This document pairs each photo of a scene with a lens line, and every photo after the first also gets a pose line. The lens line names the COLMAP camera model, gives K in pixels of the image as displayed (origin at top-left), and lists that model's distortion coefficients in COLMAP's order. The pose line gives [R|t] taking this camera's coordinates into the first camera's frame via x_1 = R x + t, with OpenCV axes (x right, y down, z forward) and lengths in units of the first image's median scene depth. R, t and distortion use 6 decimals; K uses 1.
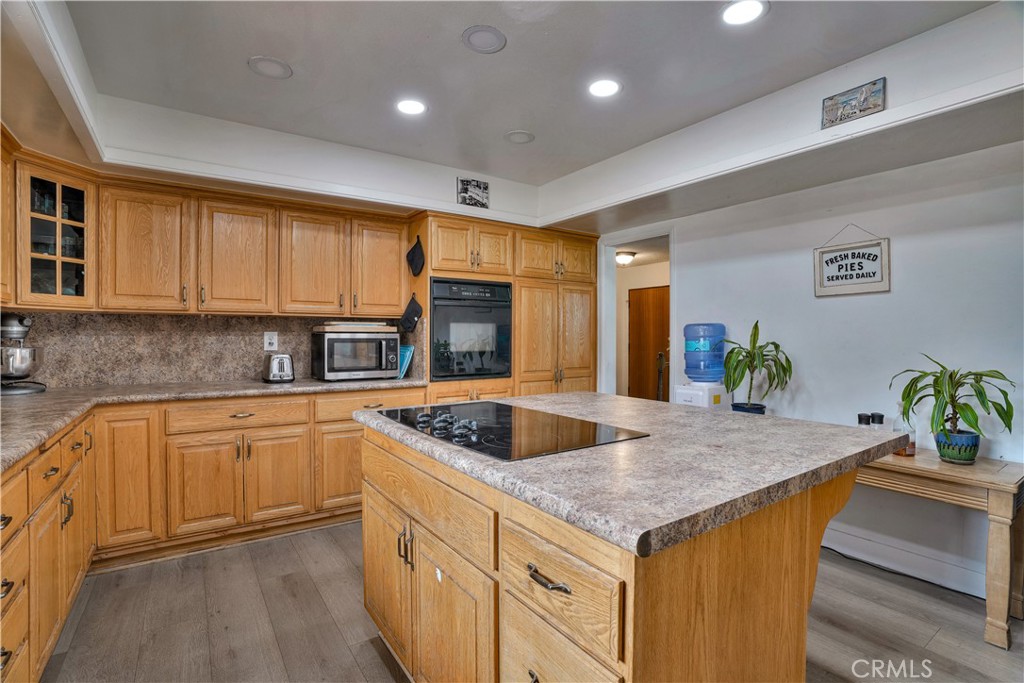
lens RADIAL K [[487.3, 0, 511.4], [0, 487.3, 335.0], [0, 0, 1]] dist [-0.059577, 0.017745]
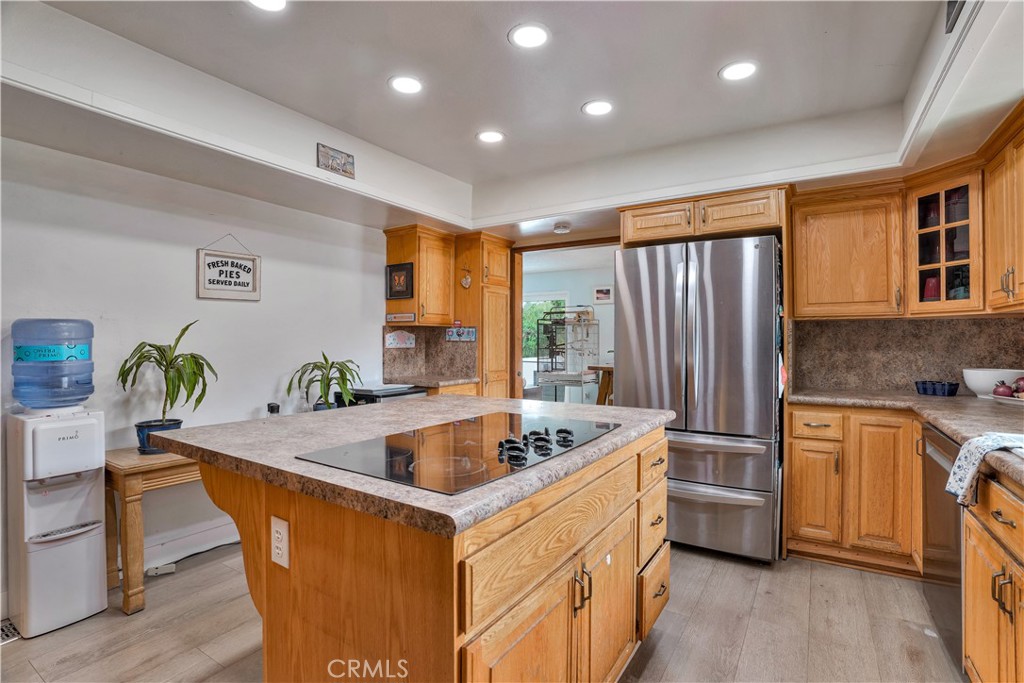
lens RADIAL K [[487.3, 0, 518.9], [0, 487.3, 335.7], [0, 0, 1]] dist [-0.059577, 0.017745]
pose [[-0.411065, 0.003198, 0.911600, -0.526589], [-0.000346, 0.999993, -0.003664, 0.000780], [-0.911606, -0.001822, -0.411061, 0.812216]]
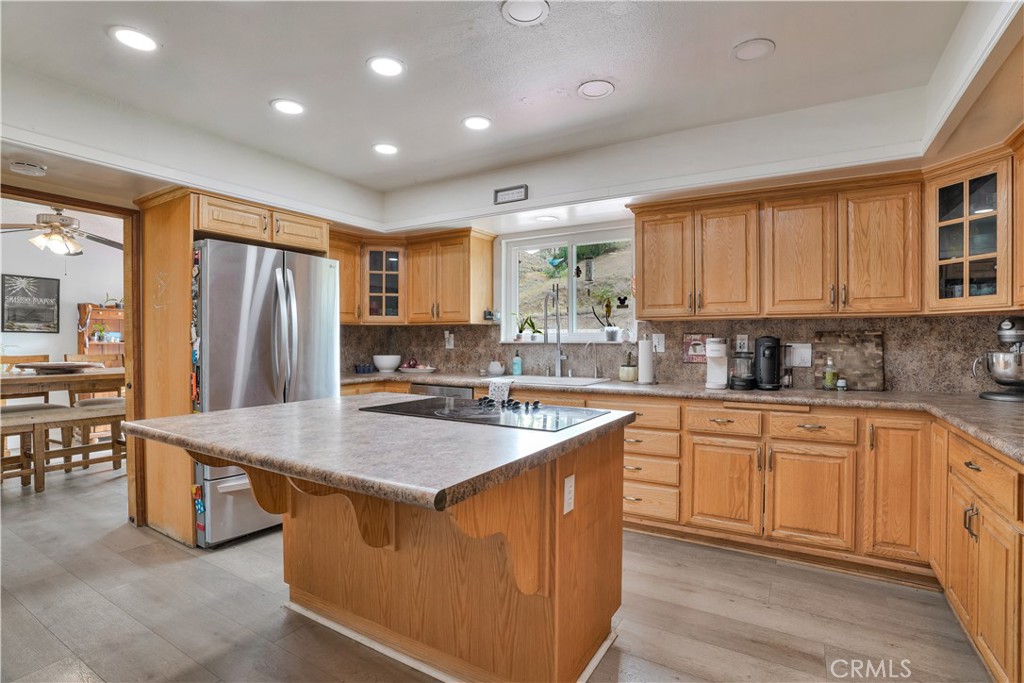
lens RADIAL K [[487.3, 0, 518.4], [0, 487.3, 342.4], [0, 0, 1]] dist [-0.059577, 0.017745]
pose [[-0.909868, -0.005689, -0.414859, 0.239014], [-0.007206, 0.999972, 0.002093, 0.011007], [0.414836, 0.004894, -0.909883, 1.339596]]
